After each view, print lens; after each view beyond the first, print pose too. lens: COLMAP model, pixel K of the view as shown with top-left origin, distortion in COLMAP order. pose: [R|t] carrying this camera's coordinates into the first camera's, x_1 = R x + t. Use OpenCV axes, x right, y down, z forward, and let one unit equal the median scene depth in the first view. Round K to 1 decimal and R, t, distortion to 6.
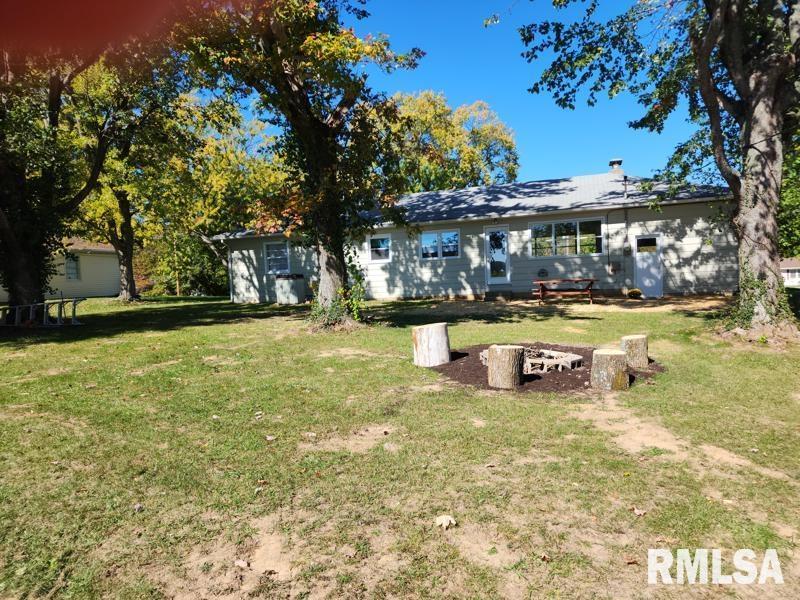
lens RADIAL K [[537.4, 0, 416.5], [0, 537.4, 321.5], [0, 0, 1]] dist [0.066253, -0.045600]
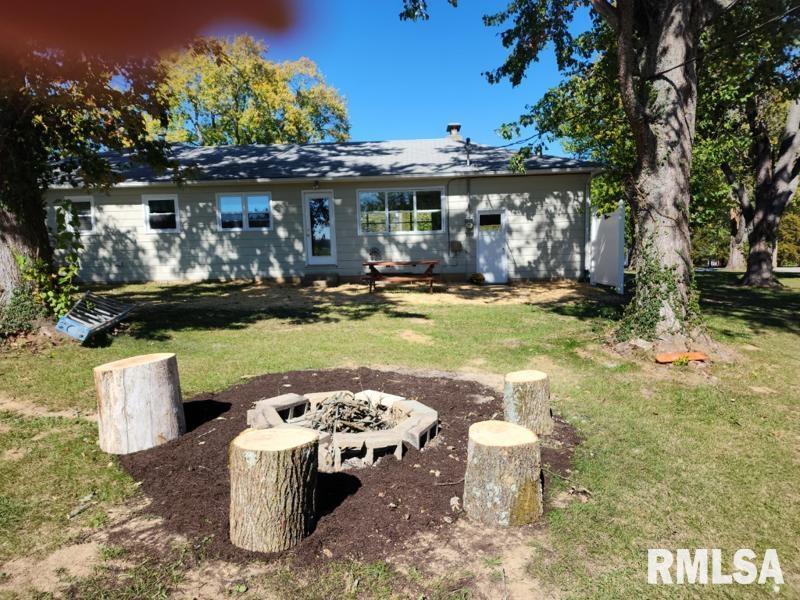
lens RADIAL K [[537.4, 0, 391.0], [0, 537.4, 313.0], [0, 0, 1]] dist [0.066253, -0.045600]
pose [[0.967491, -0.009044, 0.252742, 0.062566], [0.001927, 0.999595, 0.028395, -0.024733], [-0.252897, -0.026985, 0.967117, 0.242865]]
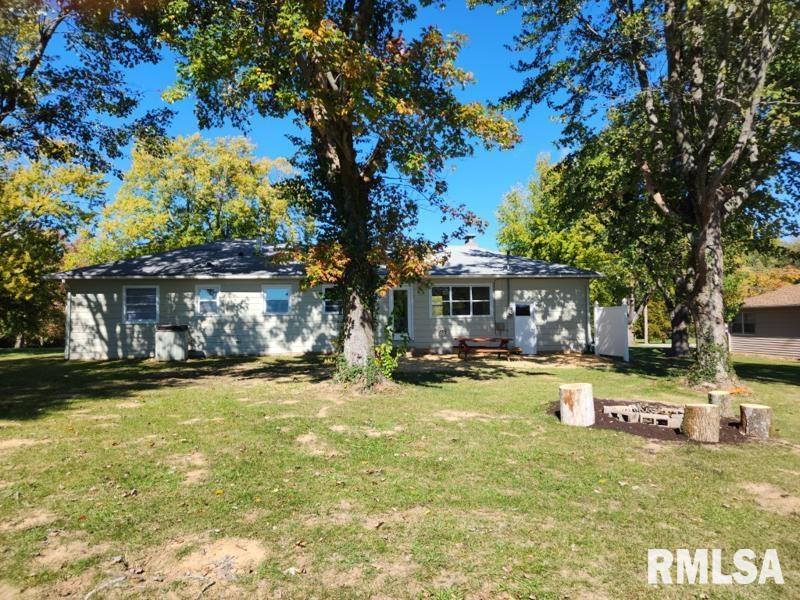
lens RADIAL K [[537.4, 0, 404.6], [0, 537.4, 299.6], [0, 0, 1]] dist [0.066253, -0.045600]
pose [[0.886148, 0.050588, 0.460633, -0.394862], [0.012066, 0.991168, -0.132064, -0.012325], [-0.463246, 0.122586, 0.877711, 0.101585]]
